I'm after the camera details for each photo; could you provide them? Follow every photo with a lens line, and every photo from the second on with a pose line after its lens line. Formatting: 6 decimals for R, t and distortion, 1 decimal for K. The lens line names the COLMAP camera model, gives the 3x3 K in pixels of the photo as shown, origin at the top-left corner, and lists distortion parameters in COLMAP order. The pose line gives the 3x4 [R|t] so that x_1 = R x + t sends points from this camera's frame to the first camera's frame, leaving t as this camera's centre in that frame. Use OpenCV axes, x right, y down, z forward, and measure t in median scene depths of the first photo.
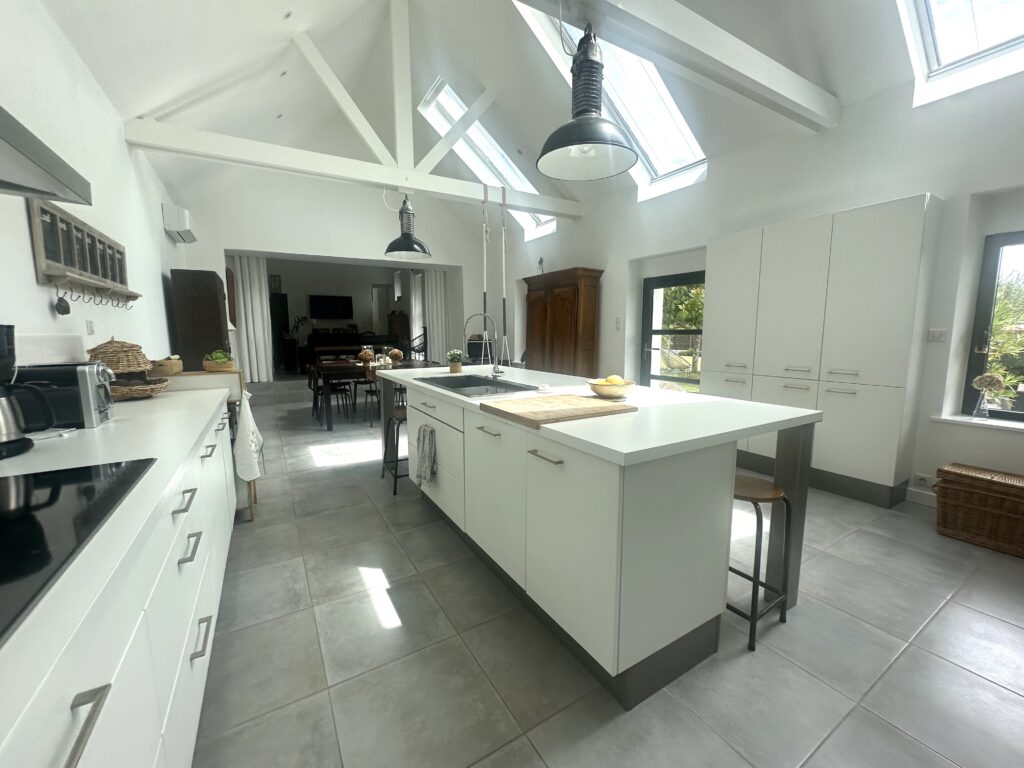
lens RADIAL K [[410.6, 0, 515.4], [0, 410.6, 387.3], [0, 0, 1]] dist [-0.000339, 0.001057]
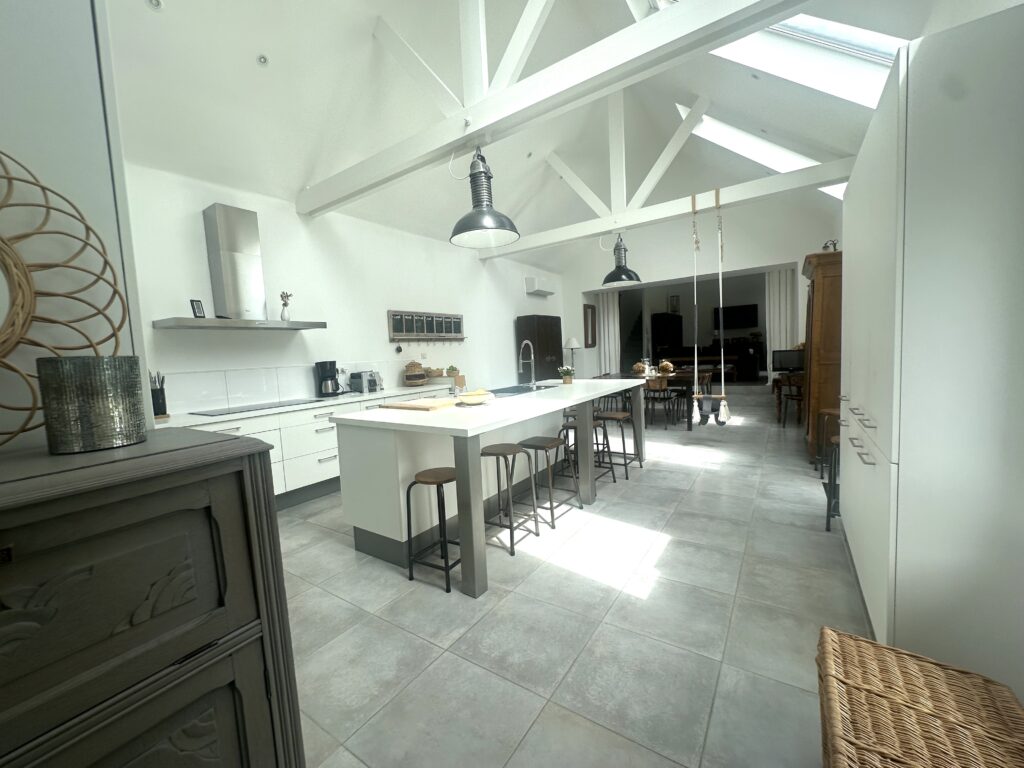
lens RADIAL K [[410.6, 0, 510.6], [0, 410.6, 382.9], [0, 0, 1]] dist [-0.000339, 0.001057]
pose [[0.411367, 0.049357, -0.910132, 0.747200], [-0.073820, 0.997057, 0.020706, -0.038799], [0.908475, 0.058669, 0.413800, 0.256677]]
